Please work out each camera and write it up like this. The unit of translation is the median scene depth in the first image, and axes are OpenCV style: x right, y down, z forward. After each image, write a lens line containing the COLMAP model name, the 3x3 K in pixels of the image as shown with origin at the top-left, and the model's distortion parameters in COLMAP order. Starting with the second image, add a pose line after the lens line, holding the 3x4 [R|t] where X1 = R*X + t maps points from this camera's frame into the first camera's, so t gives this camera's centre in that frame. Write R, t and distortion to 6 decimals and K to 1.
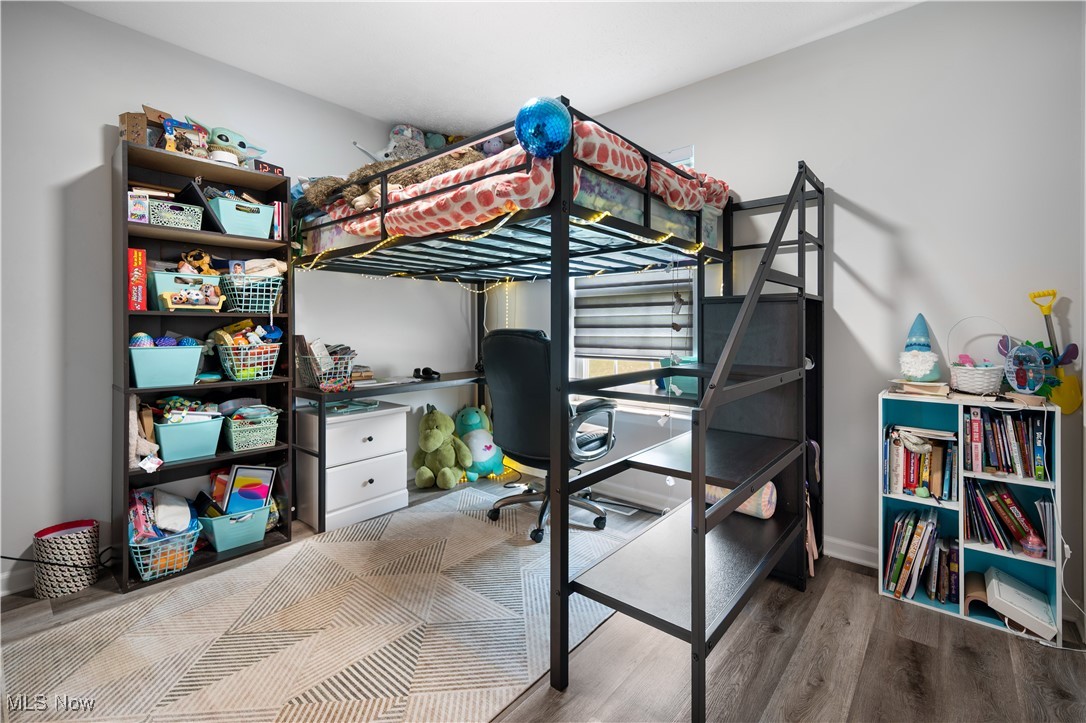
lens RADIAL K [[478.5, 0, 548.0], [0, 478.5, 322.5], [0, 0, 1]] dist [0.000575, 0.000043]
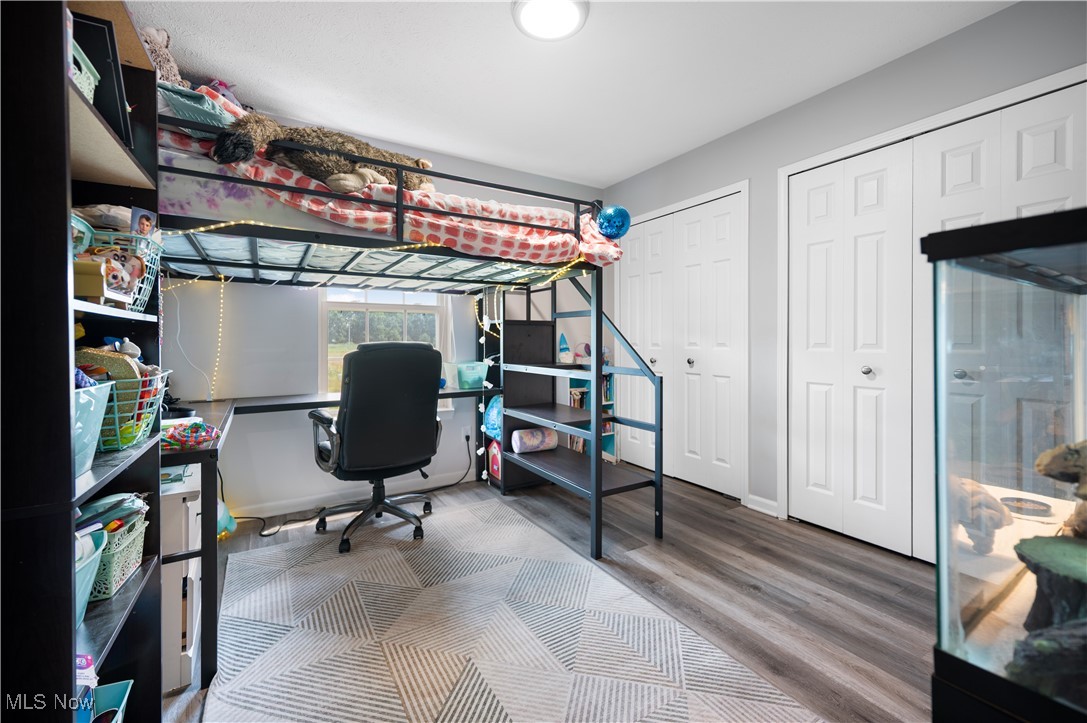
lens RADIAL K [[453.7, 0, 546.0], [0, 453.7, 336.3], [0, 0, 1]] dist [0.007802, 0.000158]
pose [[0.312123, -0.001599, 0.950040, -1.021578], [-0.001378, 0.999997, 0.002136, 0.000466], [-0.950041, -0.001976, 0.312120, 0.461285]]
